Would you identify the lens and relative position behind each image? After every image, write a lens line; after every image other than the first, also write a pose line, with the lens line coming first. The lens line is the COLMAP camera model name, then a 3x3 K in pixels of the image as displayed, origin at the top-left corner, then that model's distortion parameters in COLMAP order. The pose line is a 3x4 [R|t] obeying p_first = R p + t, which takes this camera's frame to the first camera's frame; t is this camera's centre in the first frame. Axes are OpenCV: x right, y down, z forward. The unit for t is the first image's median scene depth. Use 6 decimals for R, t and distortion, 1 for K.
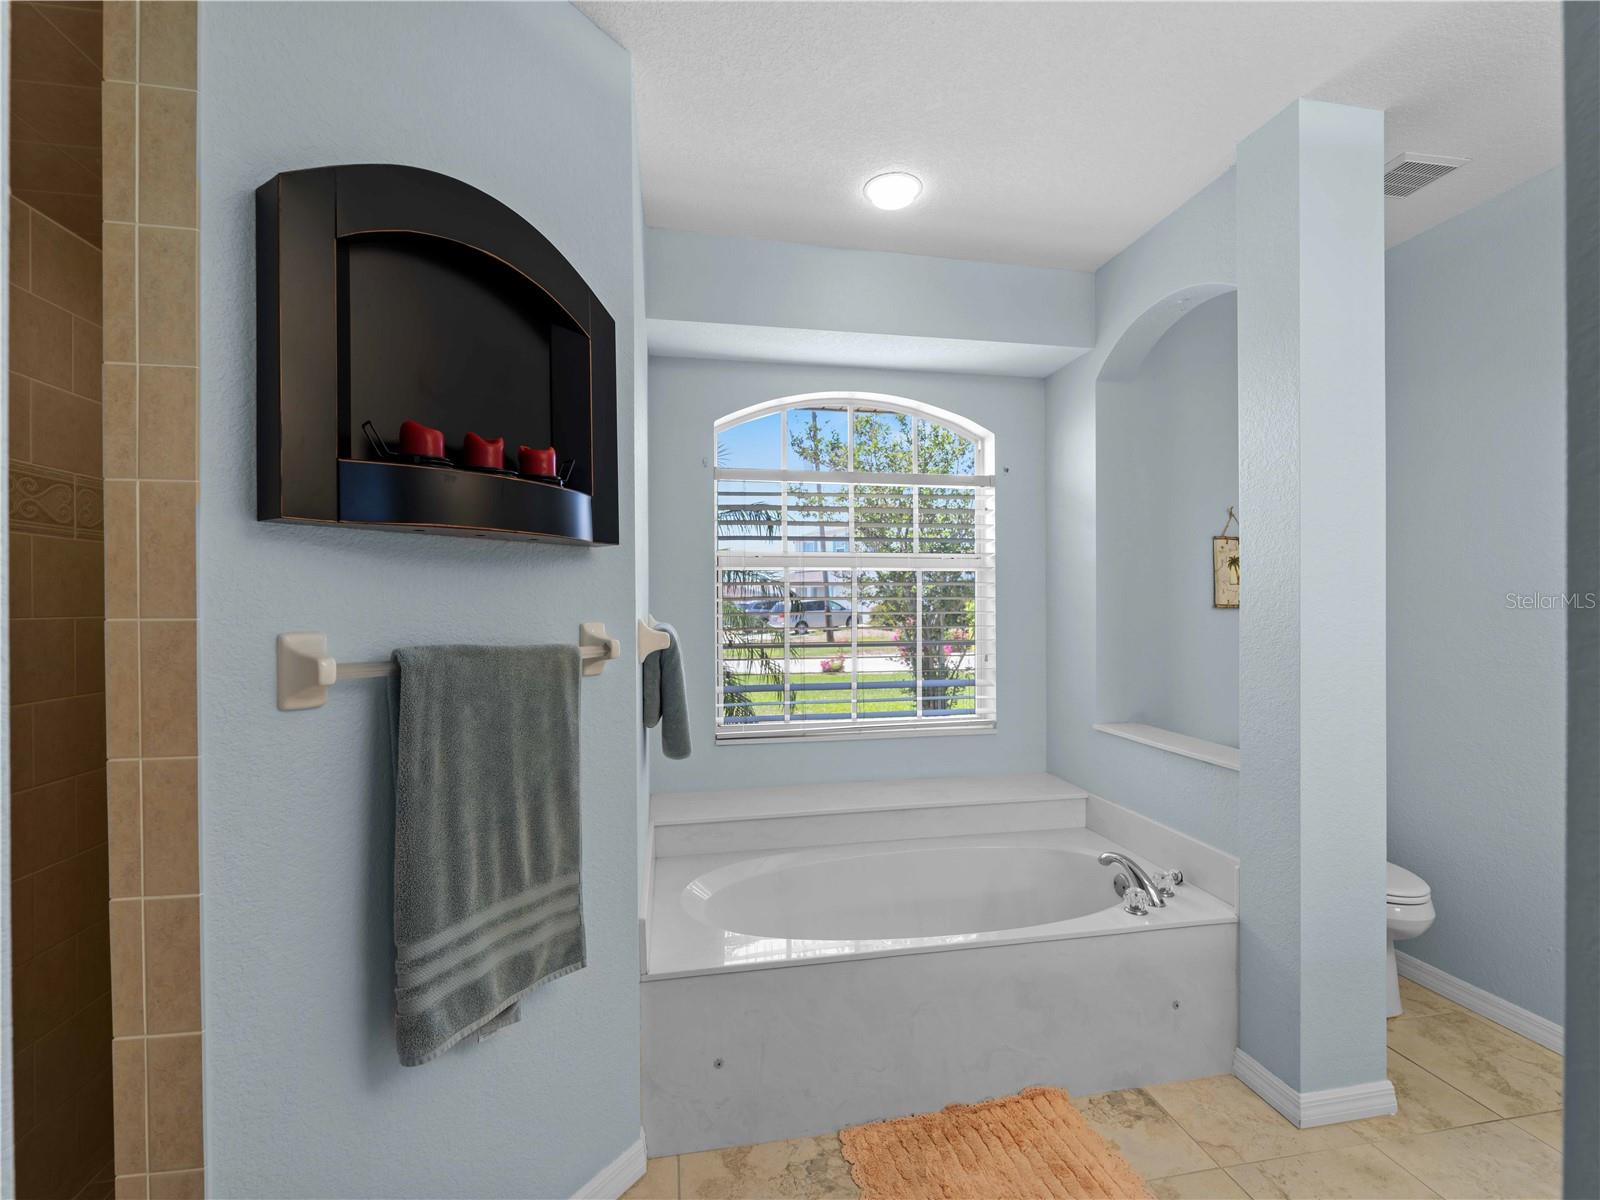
lens RADIAL K [[721.1, 0, 804.5], [0, 721.1, 604.9], [0, 0, 1]] dist [0.001910, -0.000499]
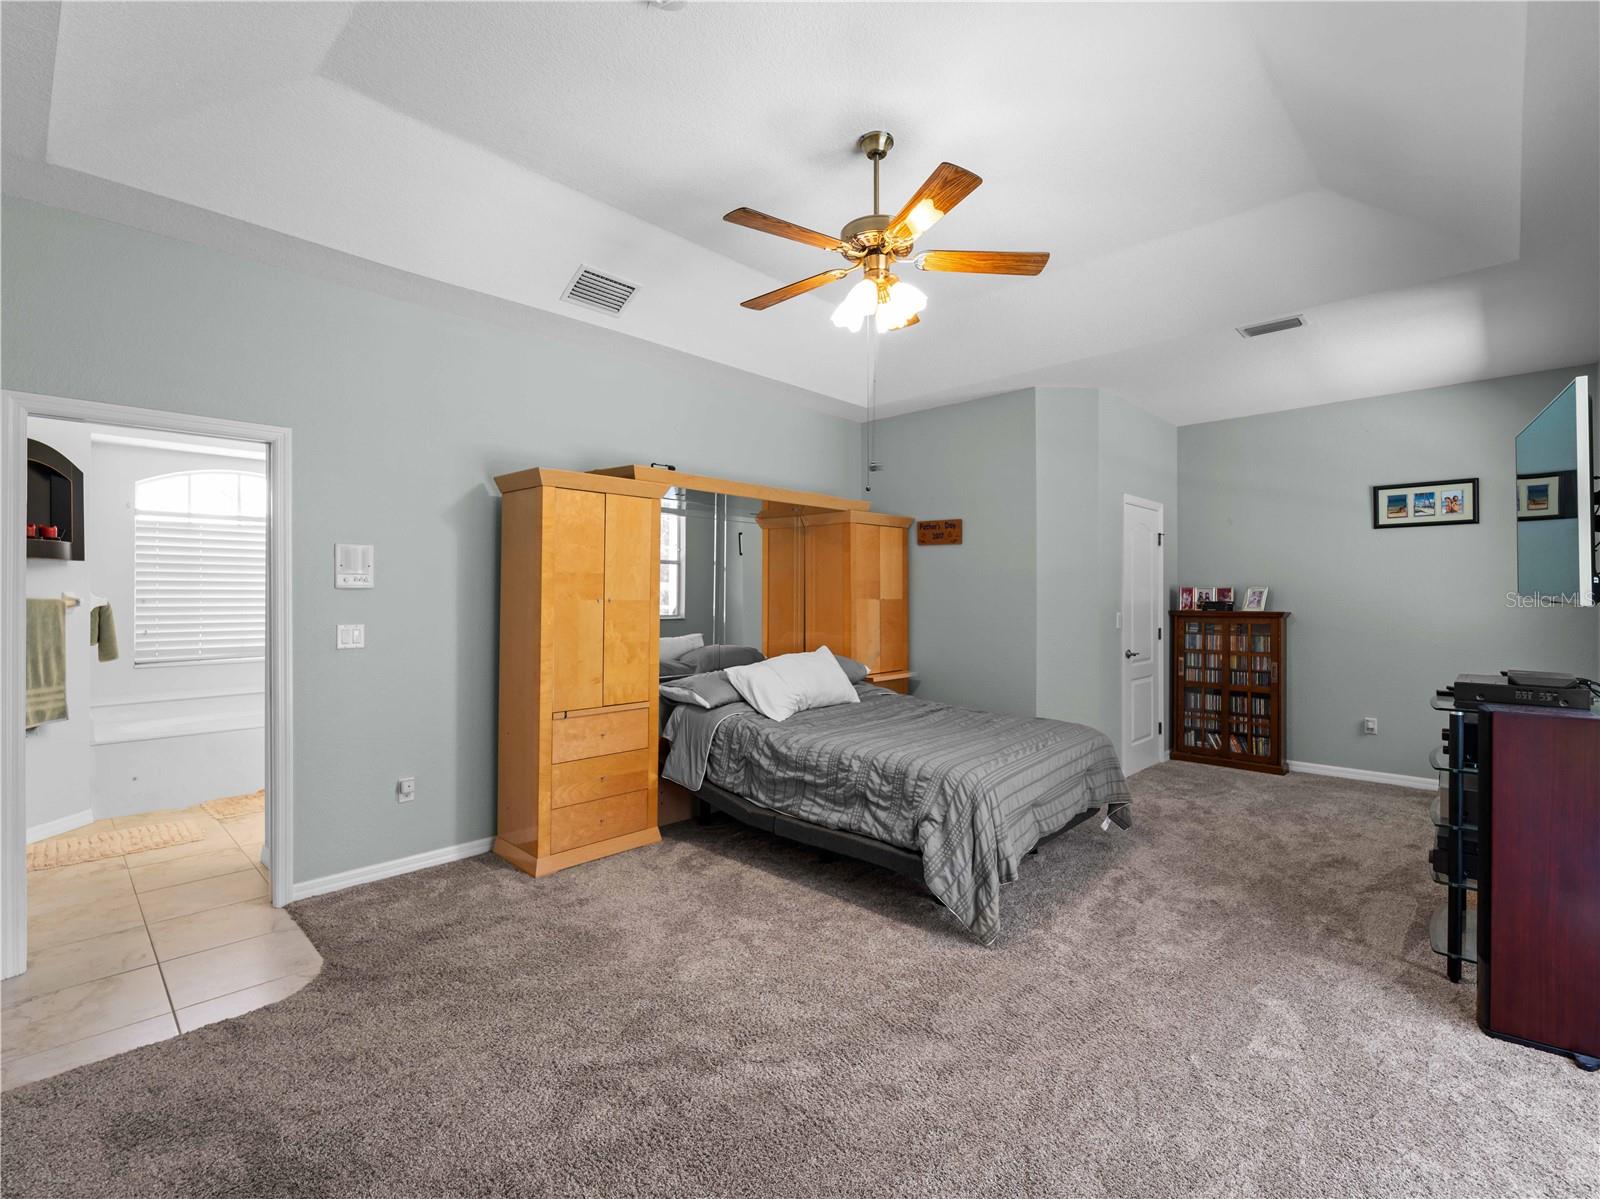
lens RADIAL K [[731.6, 0, 795.9], [0, 731.6, 595.3], [0, 0, 1]] dist [0.001425, -0.000557]
pose [[0.819346, 0.006868, 0.573258, 0.281524], [-0.004781, 0.999975, -0.005146, 0.033752], [-0.573280, 0.001475, 0.819358, -2.255666]]
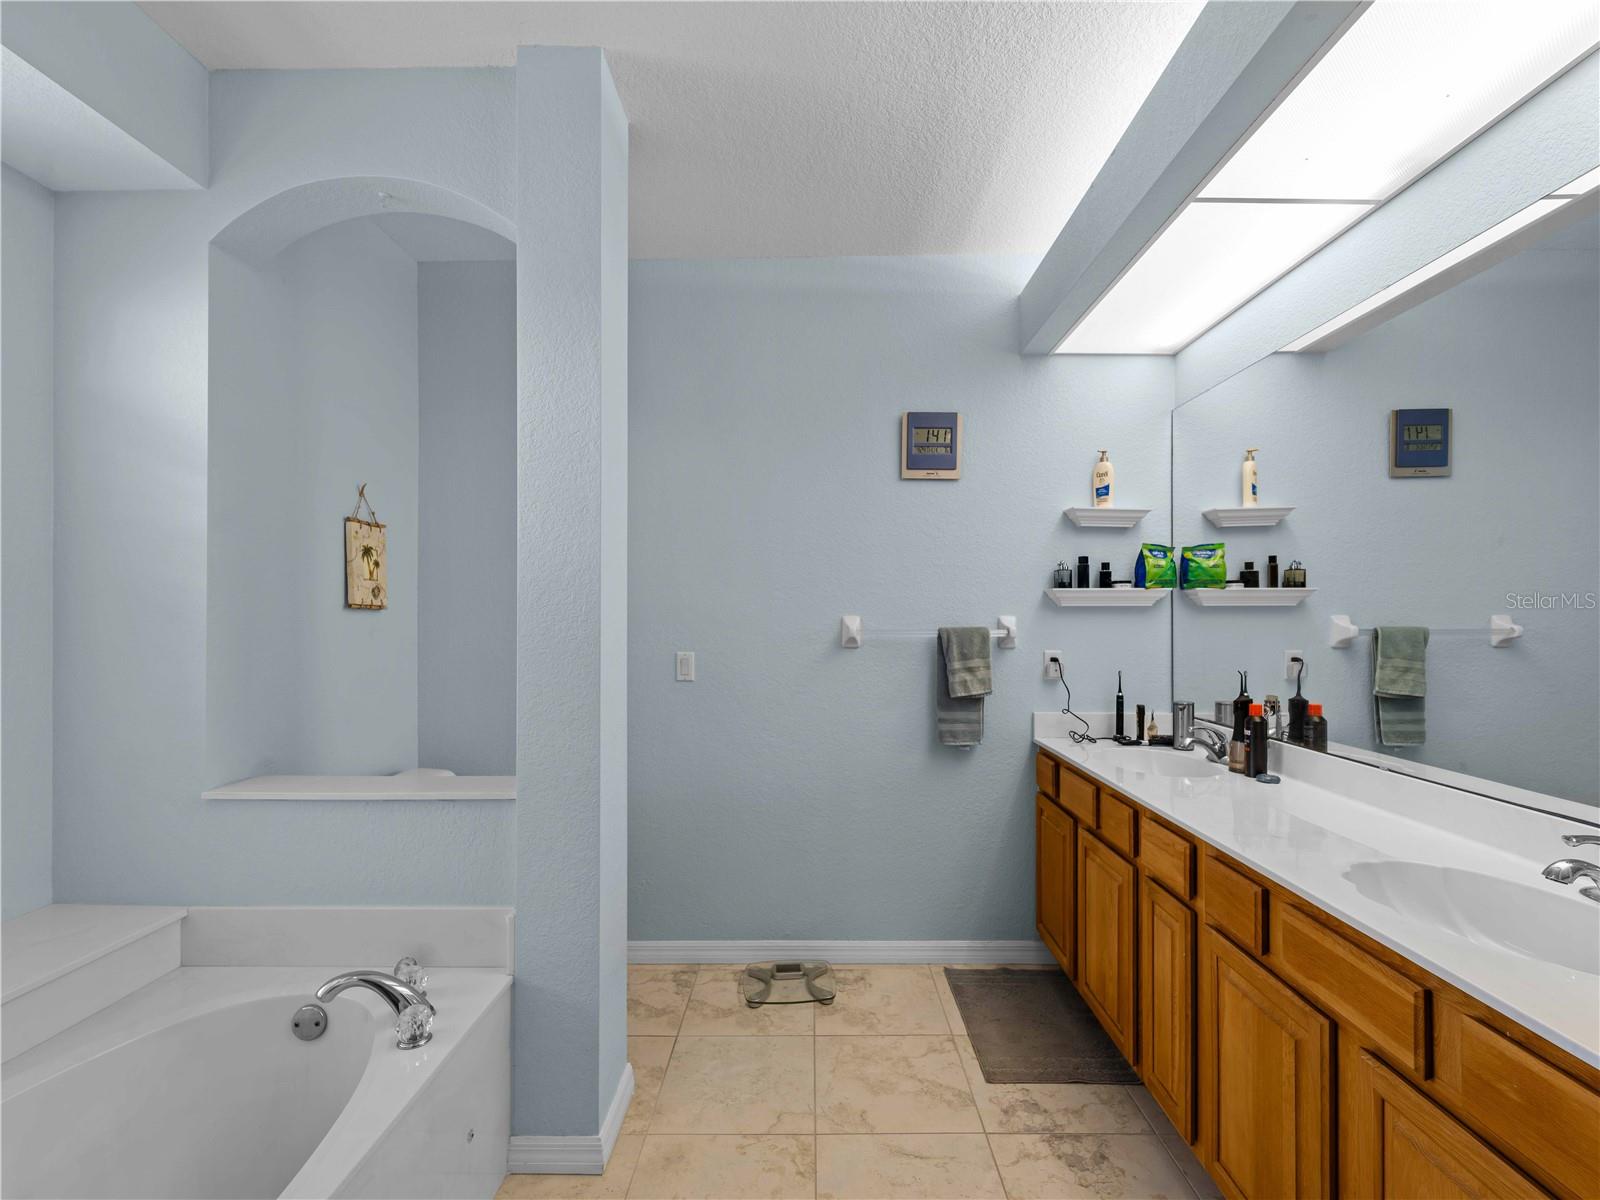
lens RADIAL K [[724.0, 0, 803.9], [0, 724.0, 612.8], [0, 0, 1]] dist [-0.003241, -0.000038]
pose [[0.203404, 0.005337, 0.979080, -0.142457], [0.005619, 0.999962, -0.006619, 0.024039], [-0.979079, 0.006848, 0.203366, 0.509589]]
